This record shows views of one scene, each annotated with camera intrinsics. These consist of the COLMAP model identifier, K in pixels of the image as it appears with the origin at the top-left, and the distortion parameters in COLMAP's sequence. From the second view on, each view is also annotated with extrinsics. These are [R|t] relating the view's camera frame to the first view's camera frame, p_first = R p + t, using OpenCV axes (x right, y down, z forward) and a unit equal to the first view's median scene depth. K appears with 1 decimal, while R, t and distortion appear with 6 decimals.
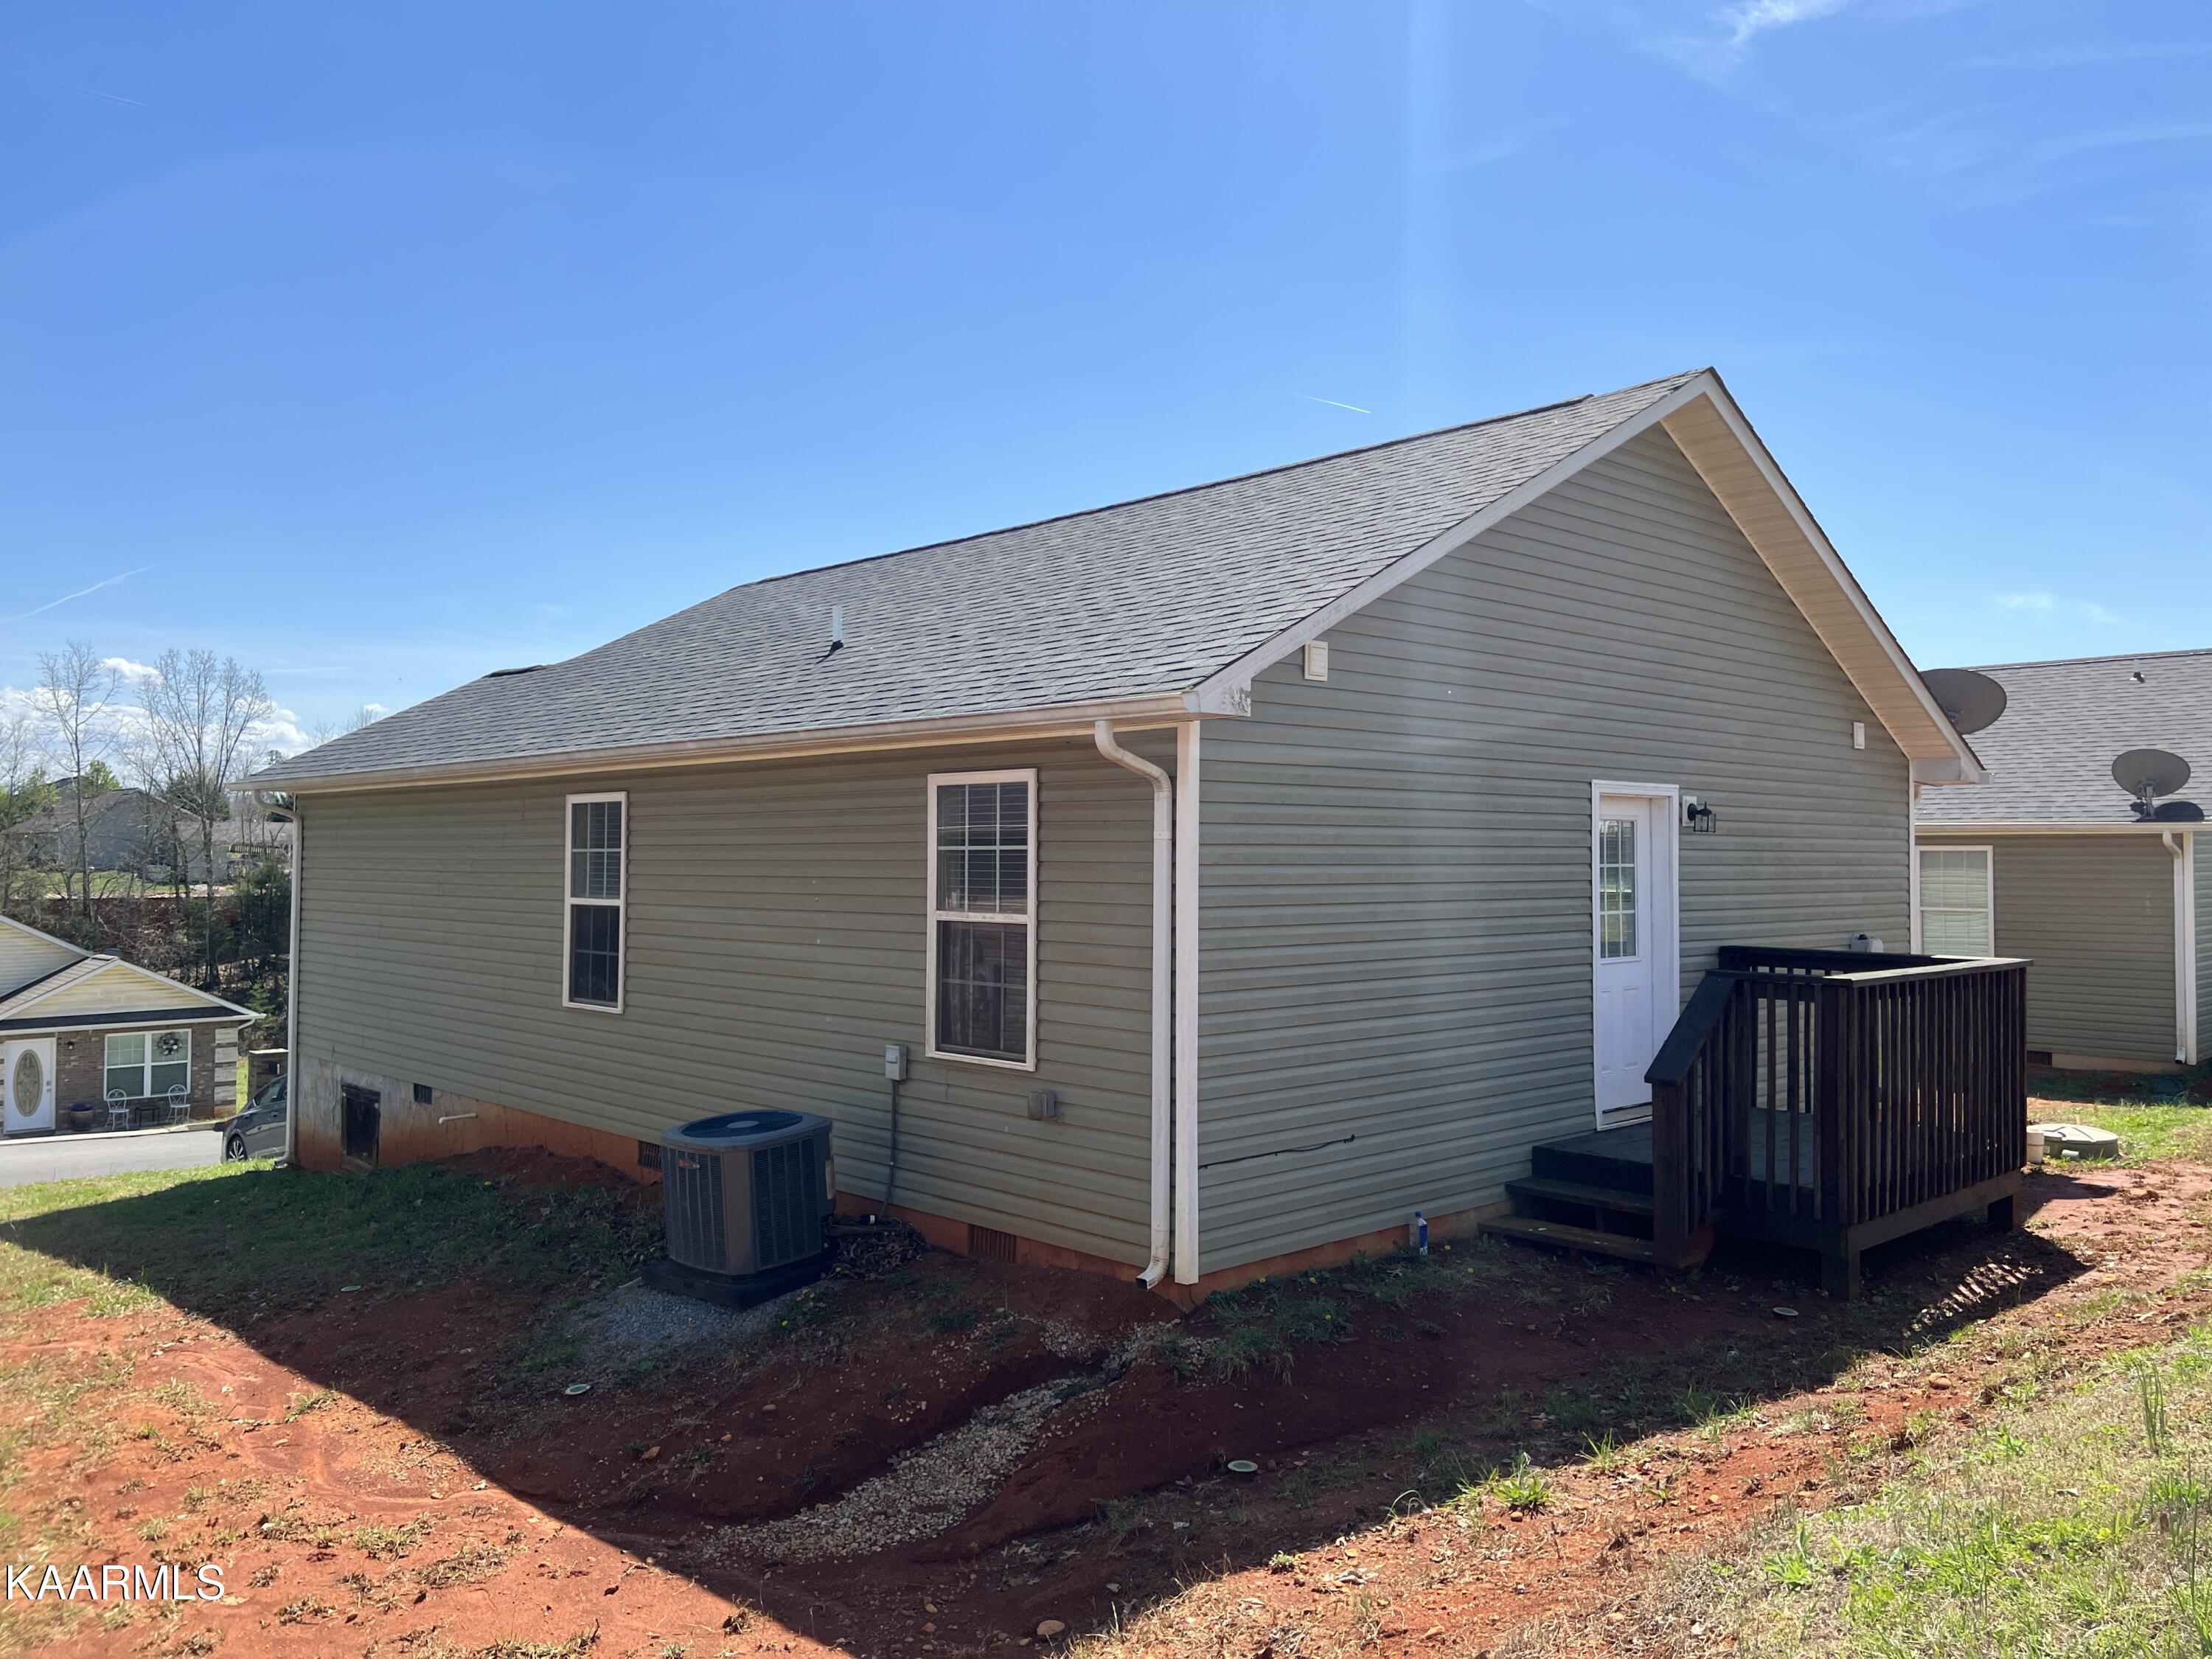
lens RADIAL K [[1643.3, 0, 1106.6], [0, 1643.3, 833.5], [0, 0, 1]] dist [0.067774, -0.075878]
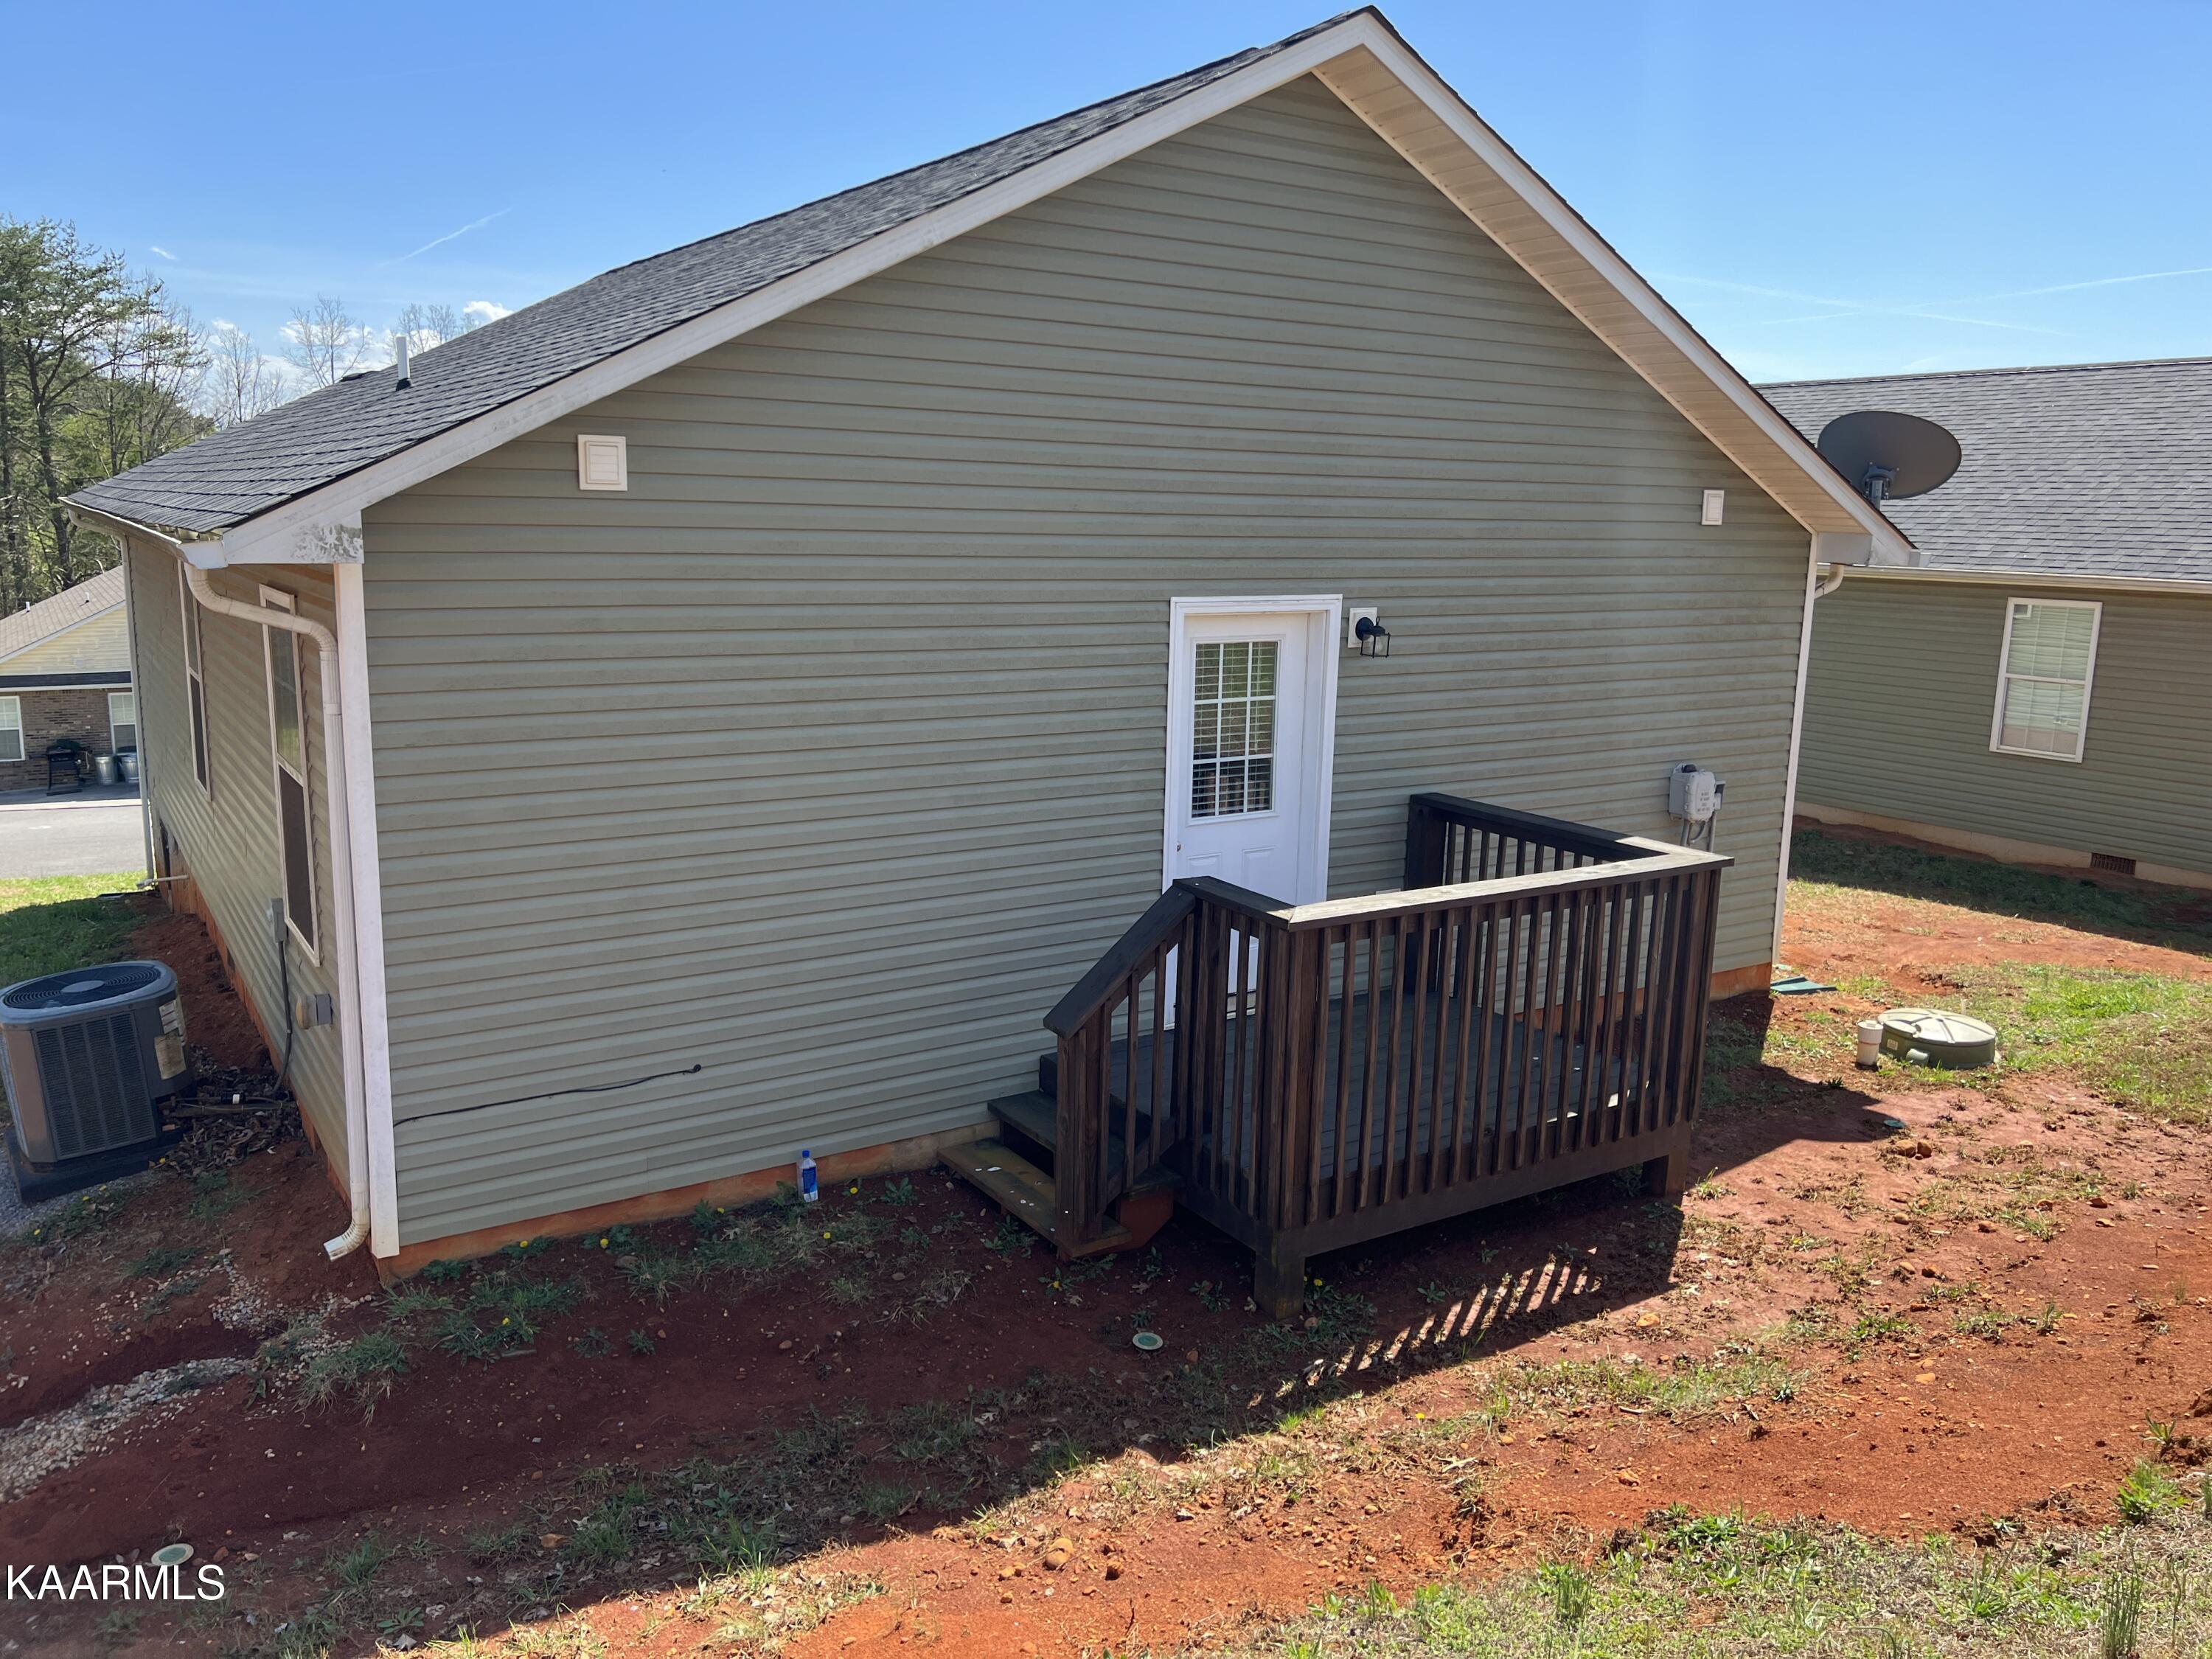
lens RADIAL K [[1601.0, 0, 1106.3], [0, 1601.0, 823.1], [0, 0, 1]] dist [0.068829, -0.081569]
pose [[0.981888, 0.052769, -0.181964, 0.410202], [-0.014912, 0.978975, 0.203434, -0.081718], [0.188873, -0.197036, 0.962031, 0.256528]]
